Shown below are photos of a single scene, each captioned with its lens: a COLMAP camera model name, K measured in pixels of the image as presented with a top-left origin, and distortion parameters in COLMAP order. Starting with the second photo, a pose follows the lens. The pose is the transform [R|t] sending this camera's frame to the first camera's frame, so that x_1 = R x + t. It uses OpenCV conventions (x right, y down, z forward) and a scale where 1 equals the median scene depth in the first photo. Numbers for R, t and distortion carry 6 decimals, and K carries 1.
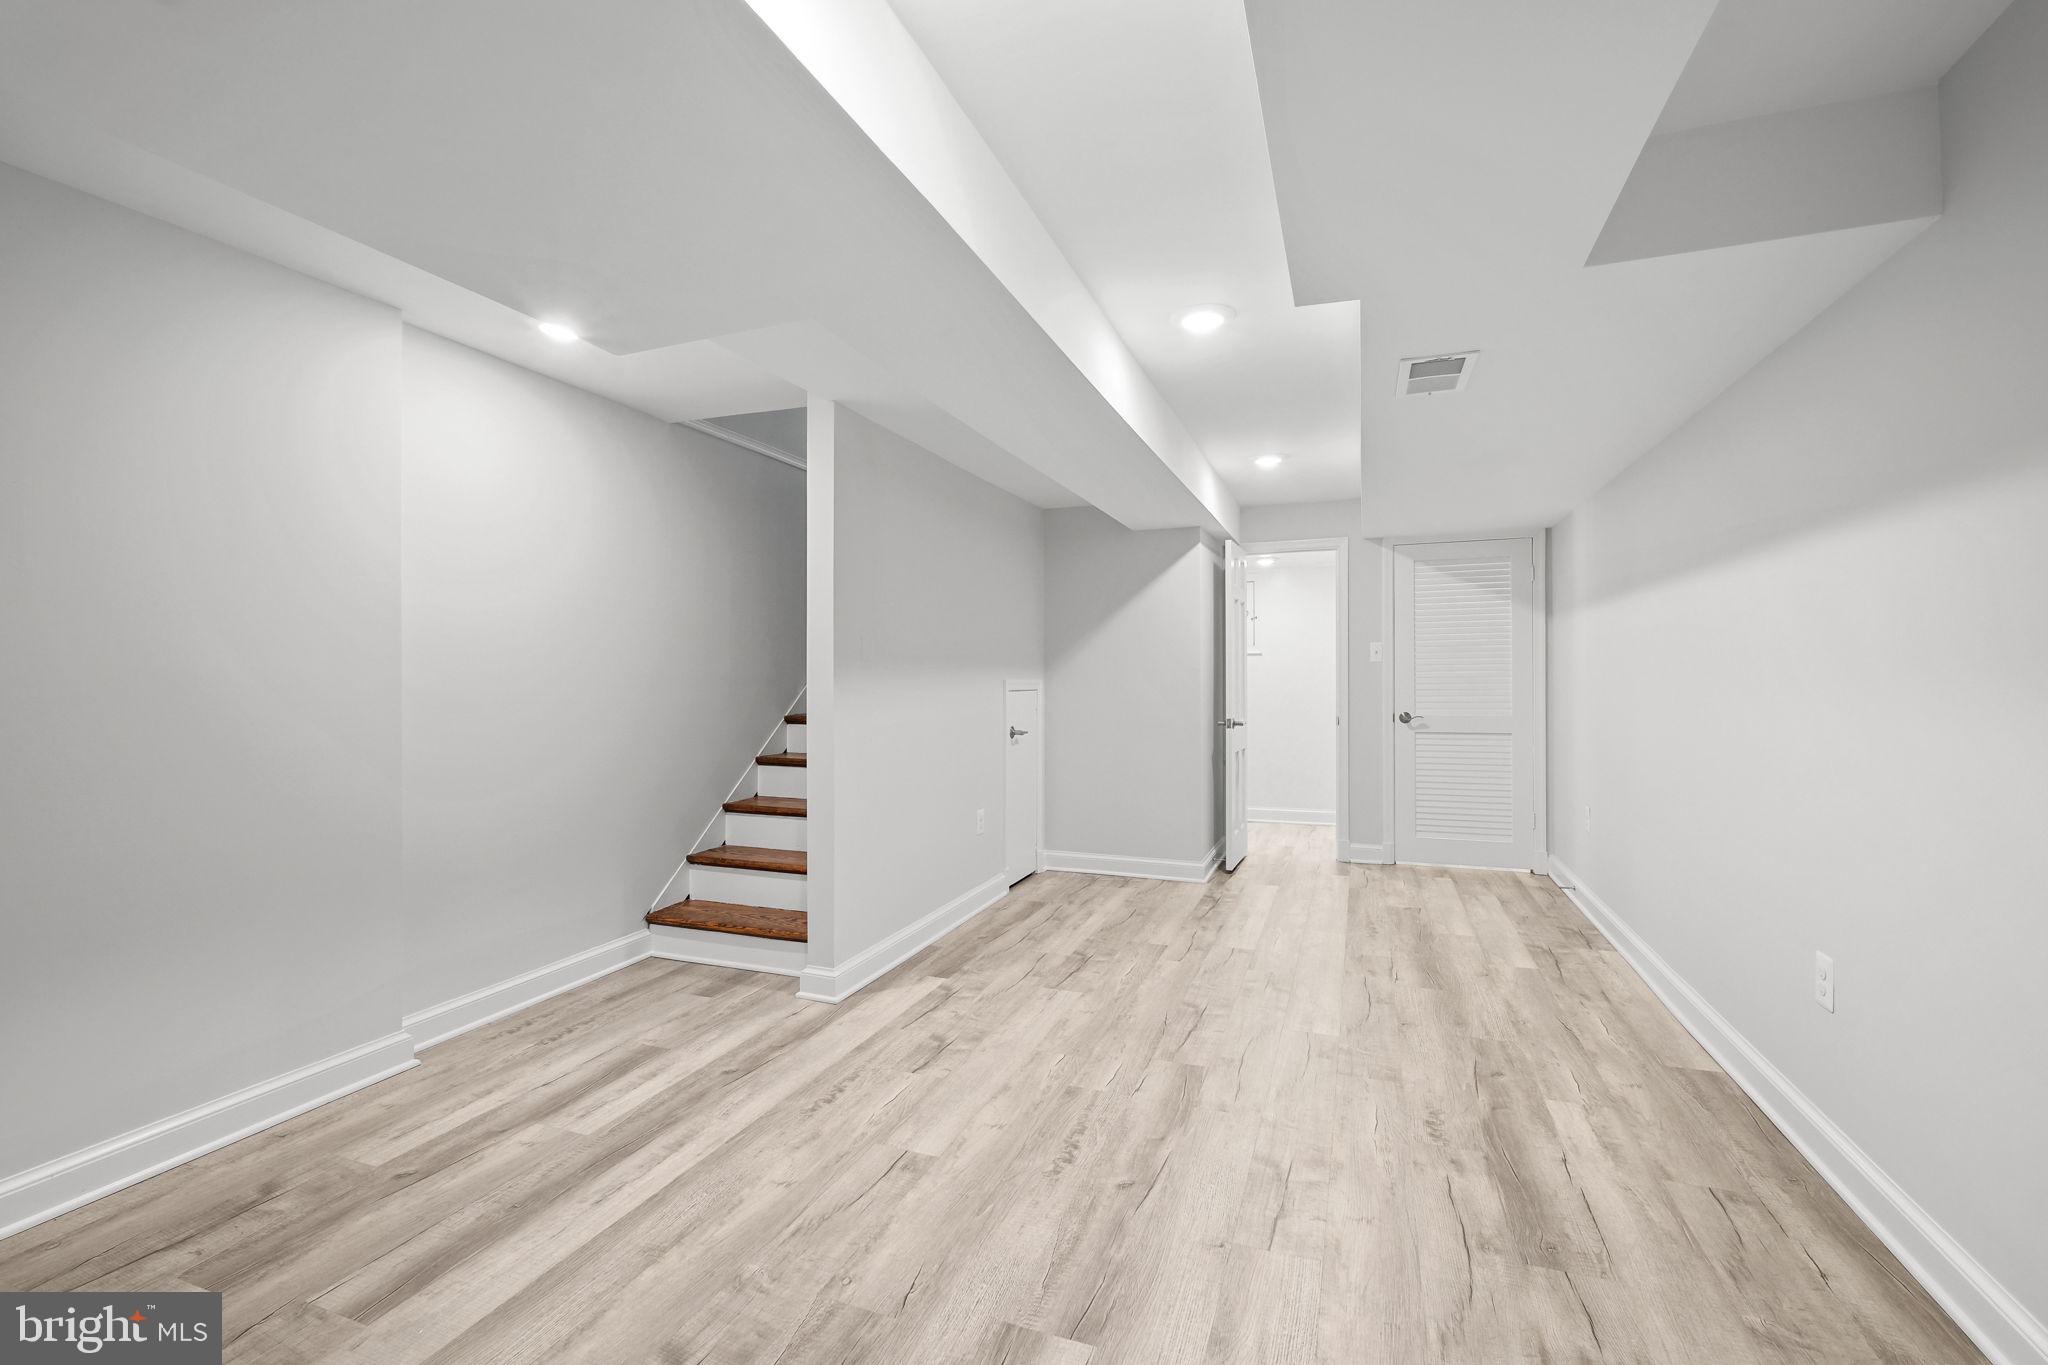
lens RADIAL K [[898.7, 0, 1029.9], [0, 898.7, 683.3], [0, 0, 1]] dist [-0.002011, 0.000344]
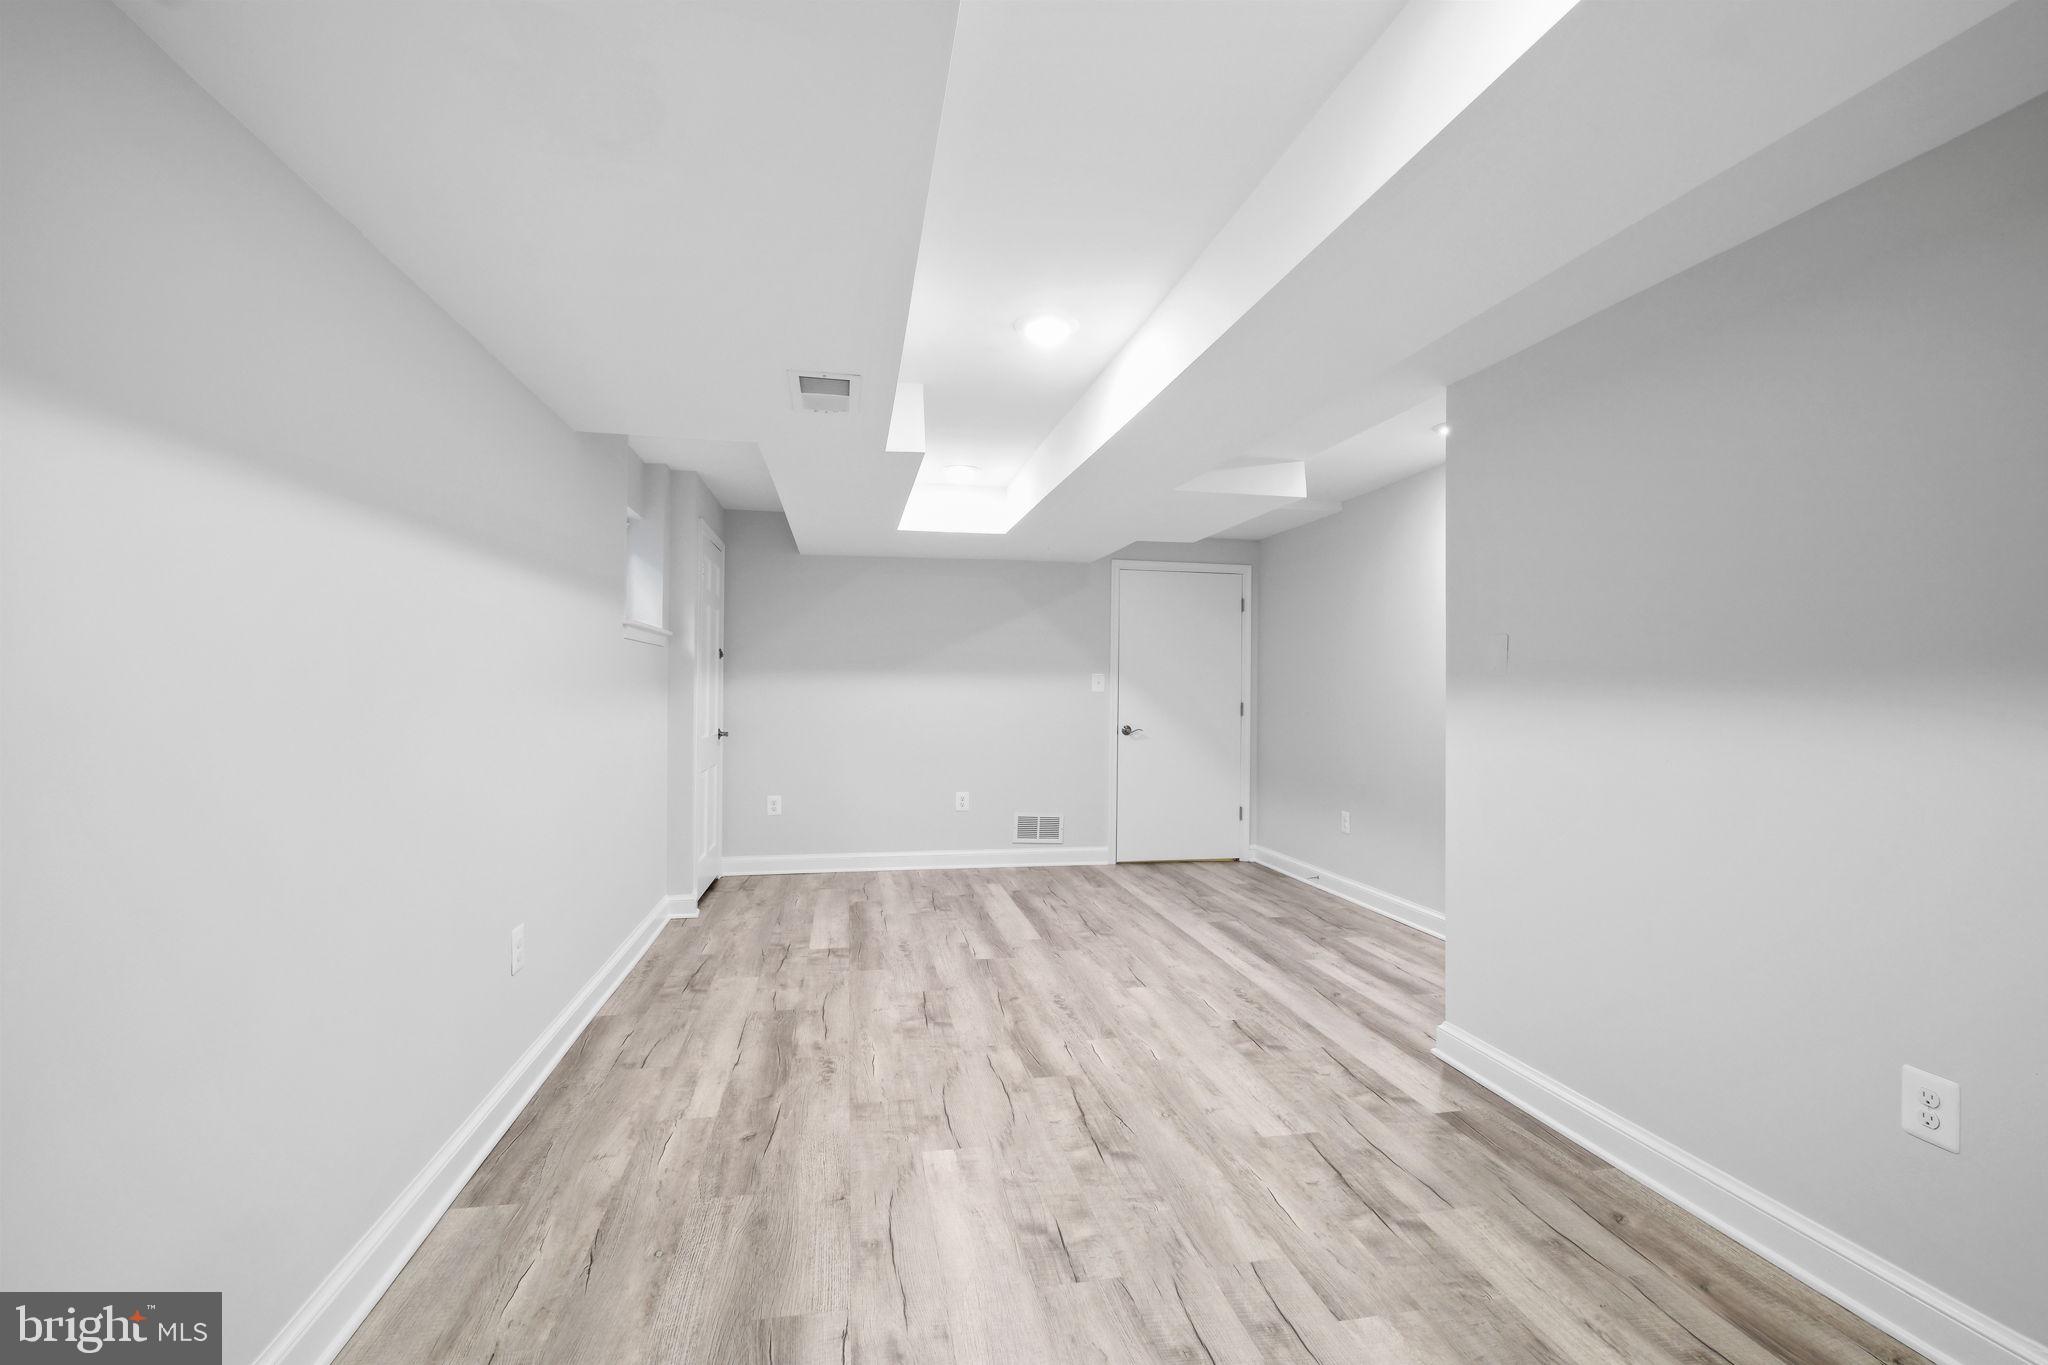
lens RADIAL K [[898.7, 0, 1027.9], [0, 898.7, 682.7], [0, 0, 1]] dist [-0.002011, 0.000344]
pose [[-0.849848, -0.006492, -0.526987, 0.770875], [-0.010297, 0.999938, 0.004287, -0.026754], [0.526927, 0.009070, -0.849862, 1.935195]]
